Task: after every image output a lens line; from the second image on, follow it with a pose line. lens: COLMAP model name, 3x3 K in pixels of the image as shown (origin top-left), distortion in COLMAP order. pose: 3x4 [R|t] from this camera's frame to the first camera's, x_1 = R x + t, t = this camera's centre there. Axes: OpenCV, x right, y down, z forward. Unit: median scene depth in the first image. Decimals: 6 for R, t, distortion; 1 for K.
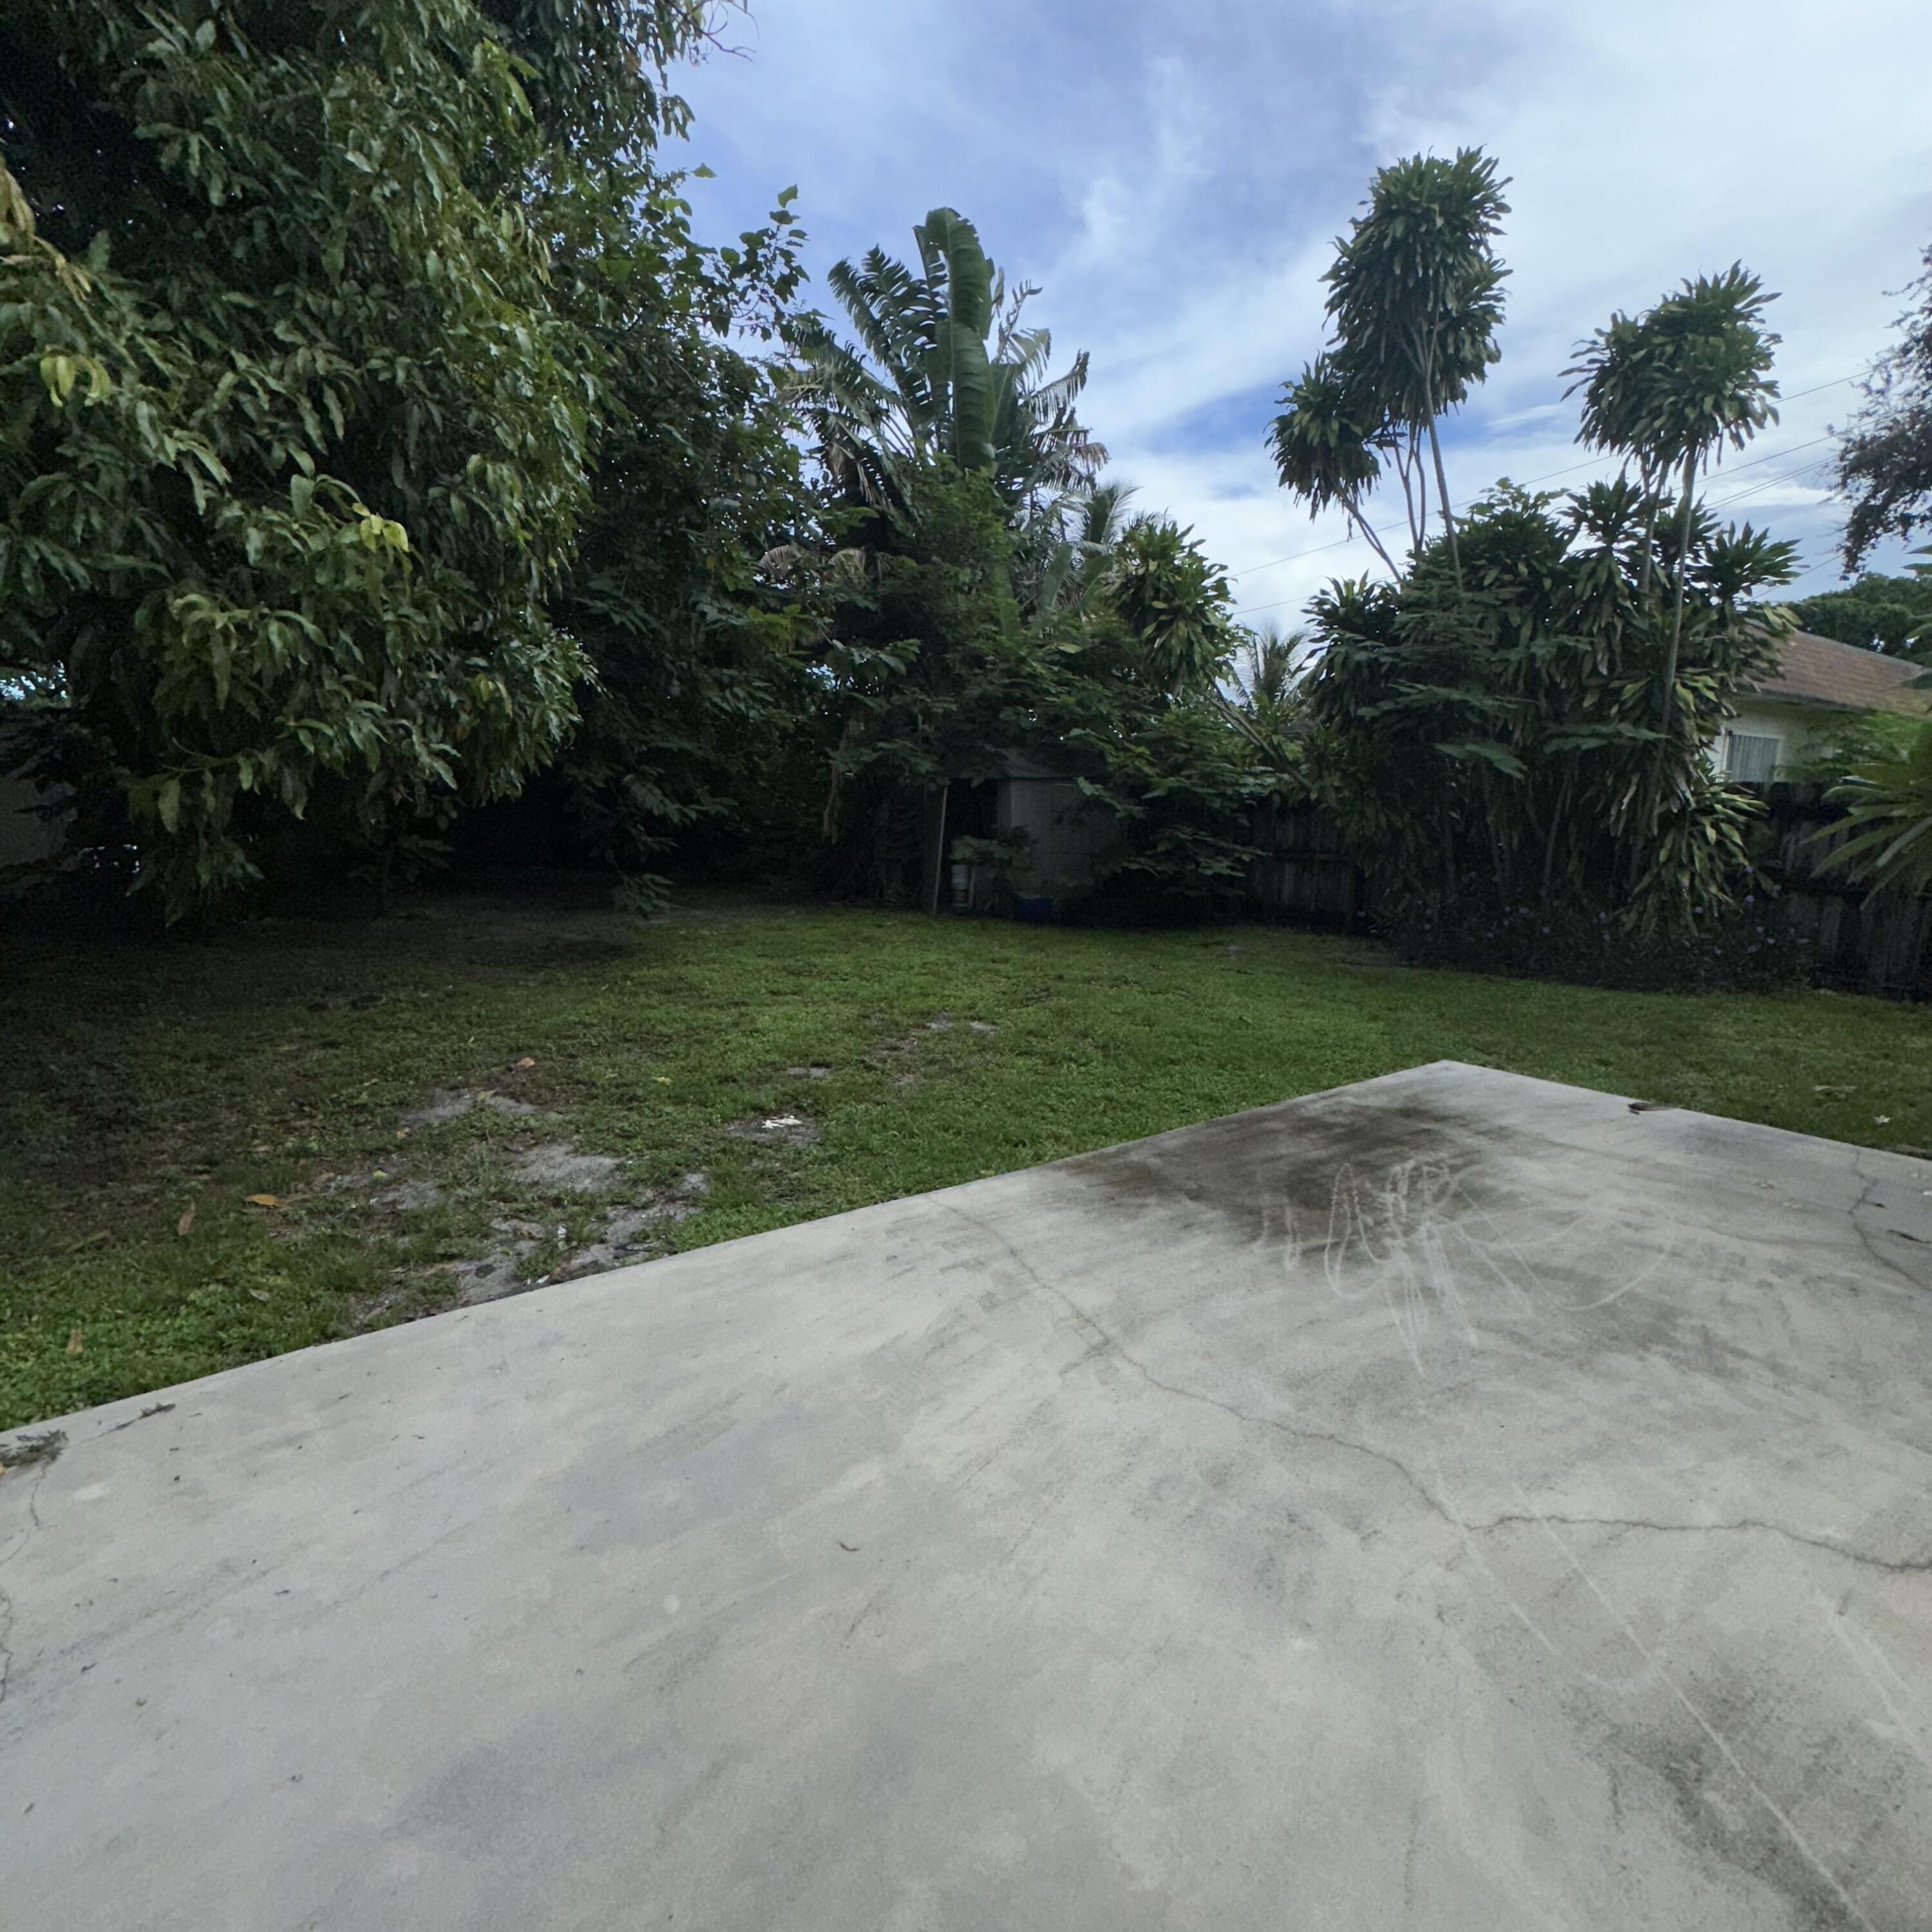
lens RADIAL K [[1027.0, 0, 963.6], [0, 1027.0, 967.3], [0, 0, 1]] dist [-0.003241, 0.000771]
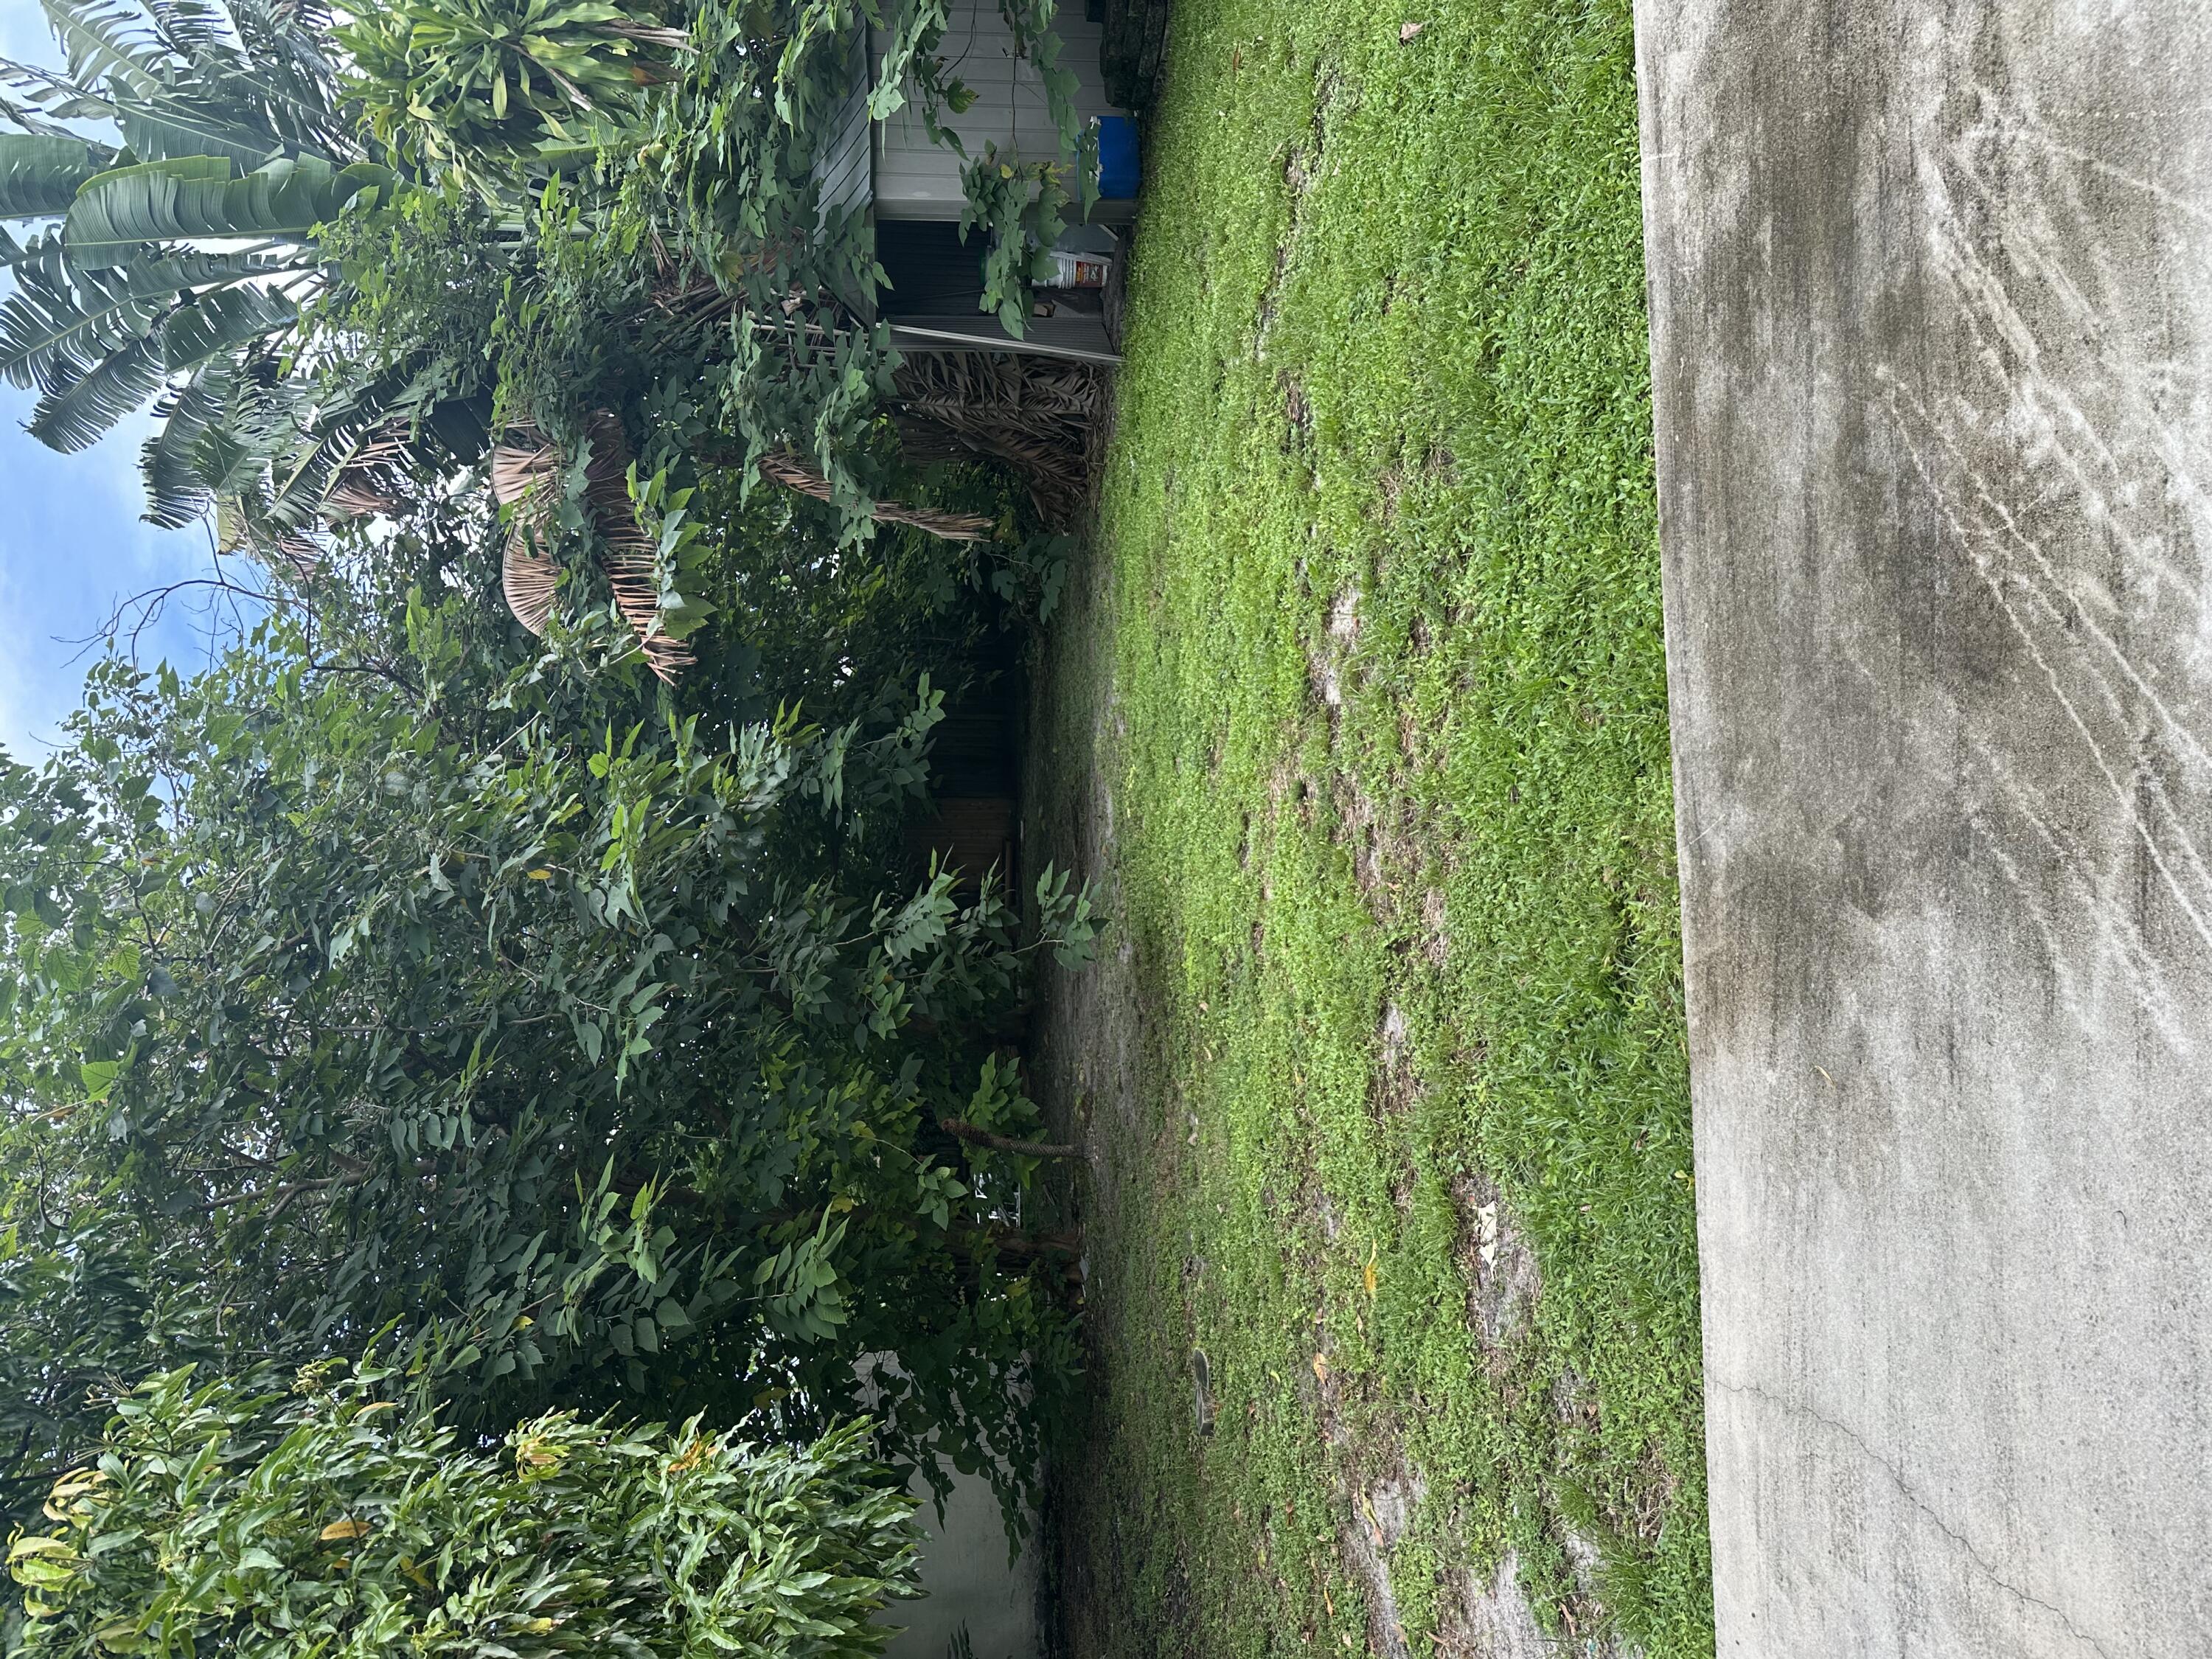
lens RADIAL K [[1546.6, 0, 1100.9], [0, 1546.6, 841.5], [0, 0, 1]] dist [0.060617, -0.075974]
pose [[0.046301, -0.866677, -0.496717, 0.457510], [0.997180, 0.069503, -0.028318, -0.055331], [0.059067, -0.494005, 0.867451, 0.384054]]
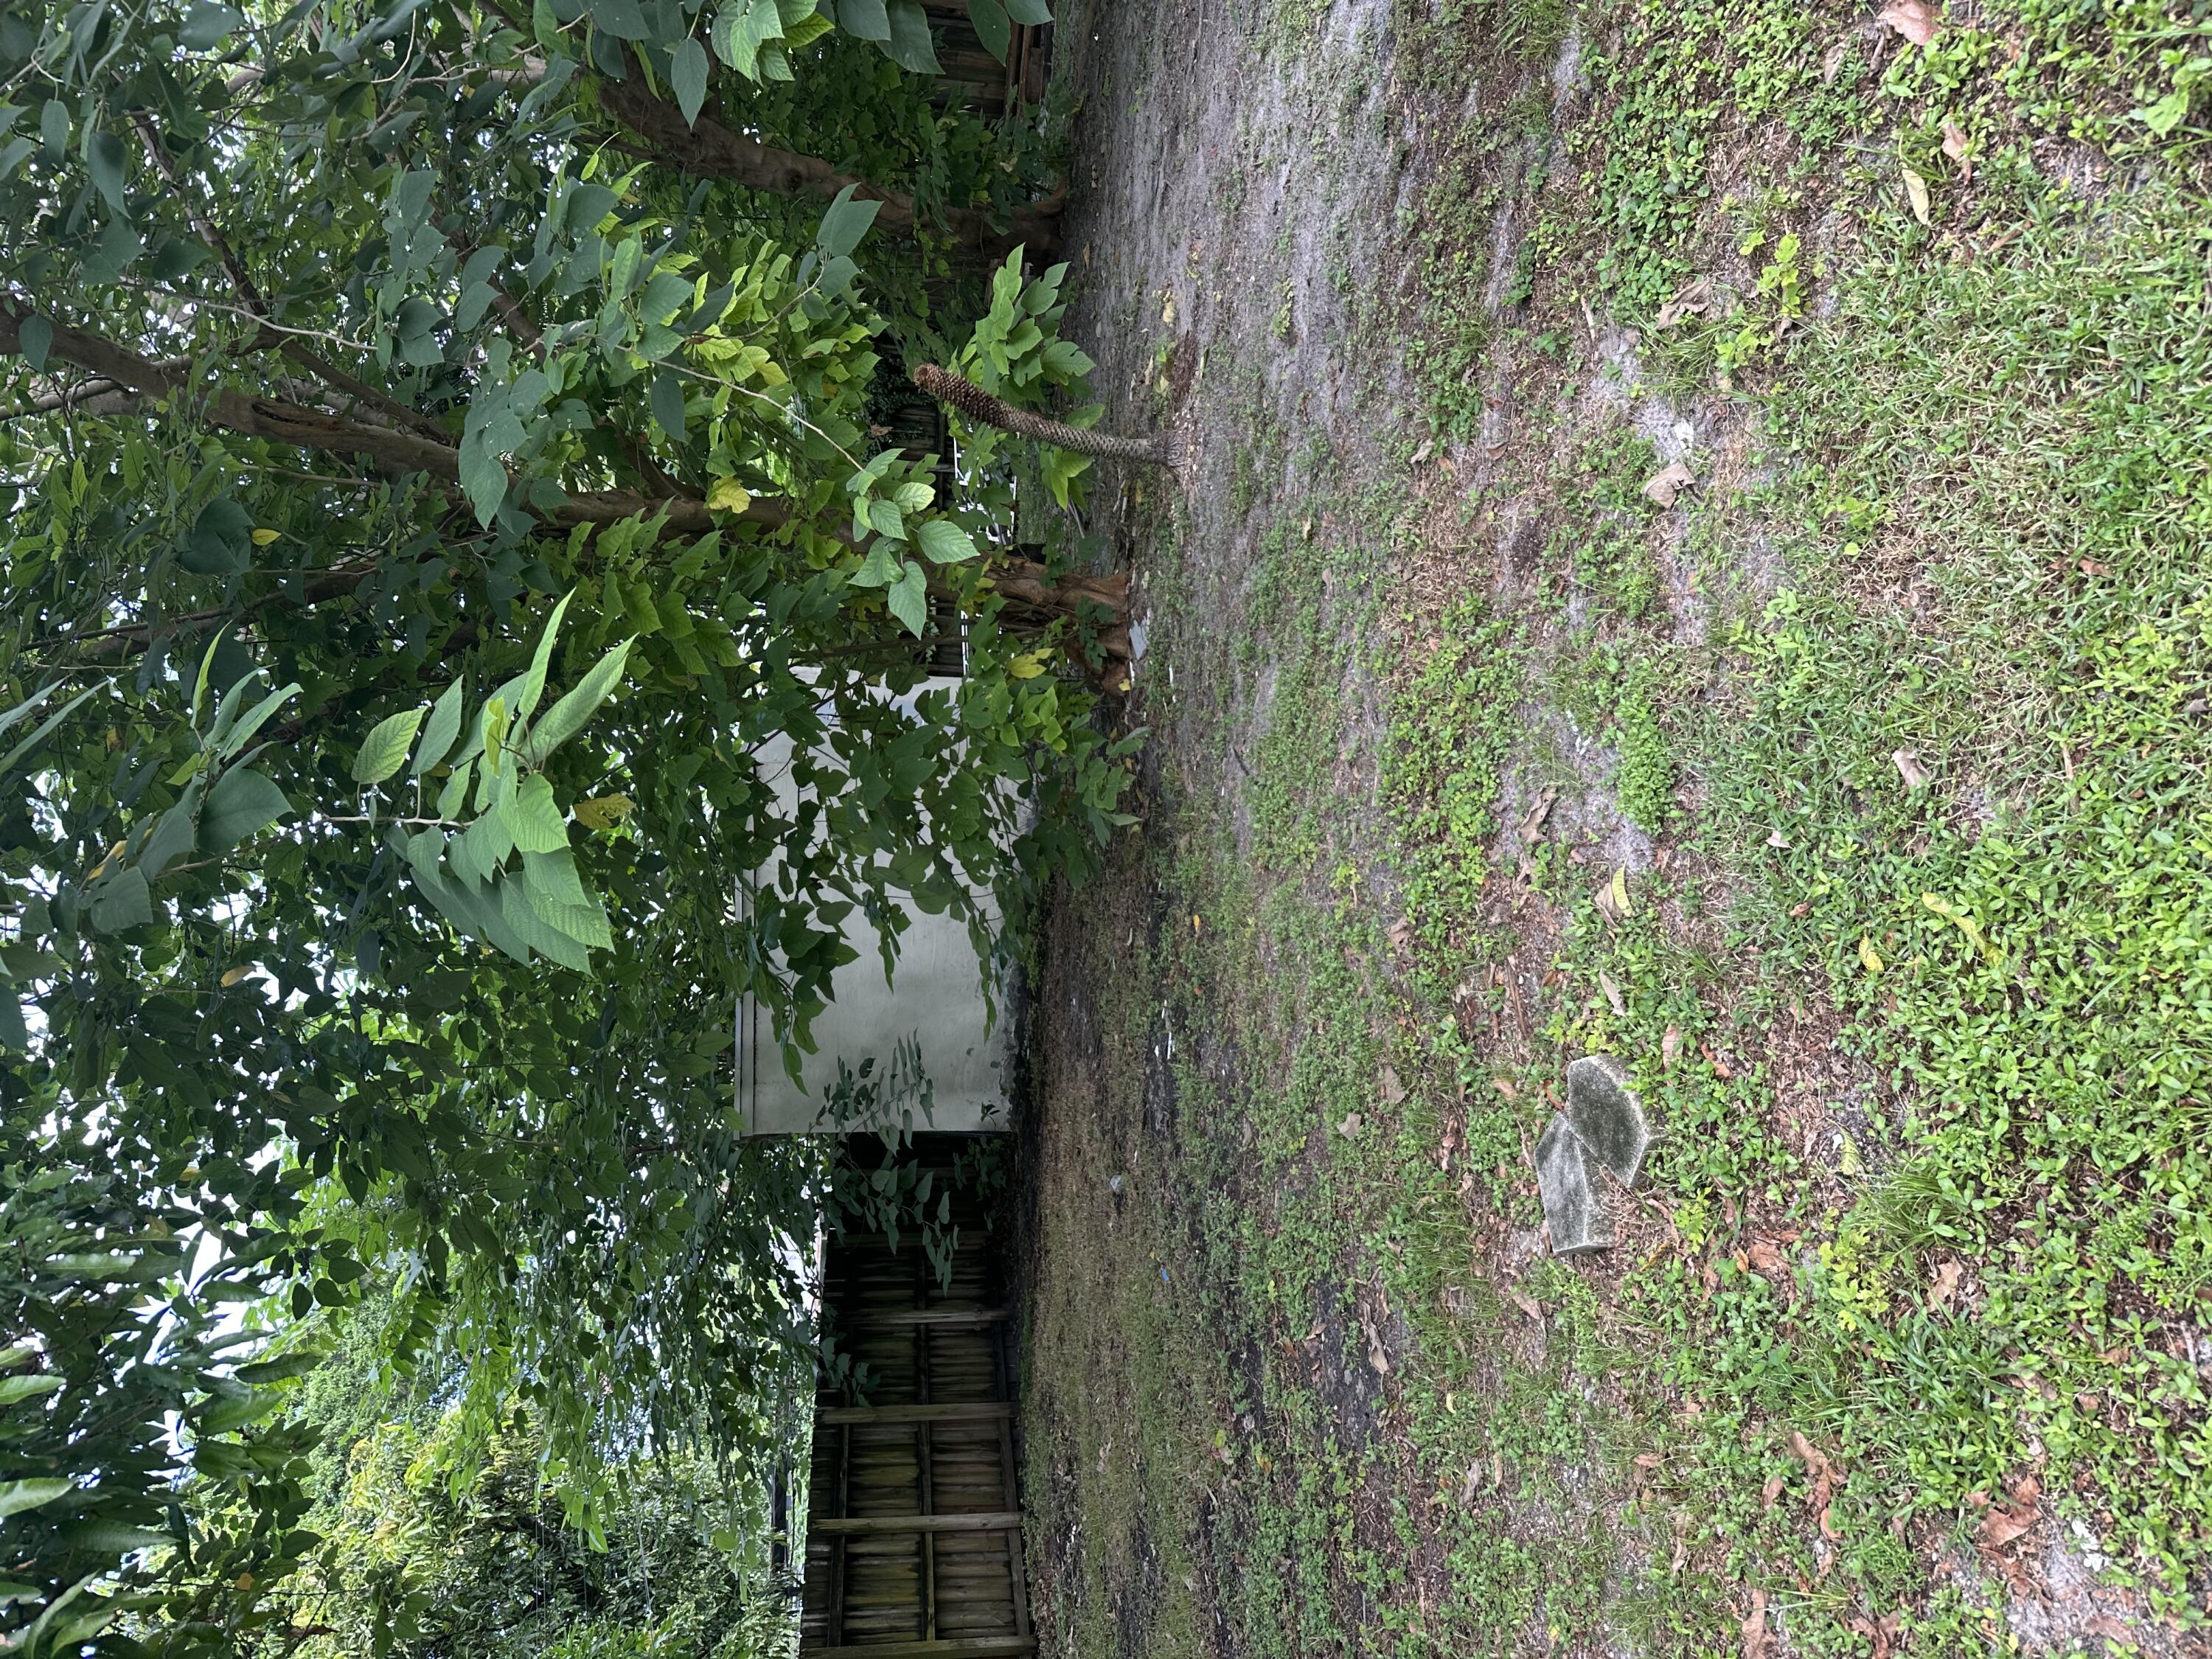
lens RADIAL K [[1546.6, 0, 1124.4], [0, 1546.6, 837.9], [0, 0, 1]] dist [0.060617, -0.075974]
pose [[0.144431, -0.548738, -0.823424, -0.343132], [0.984268, 0.165249, 0.062520, -0.203130], [0.101763, -0.819499, 0.563972, 1.319415]]
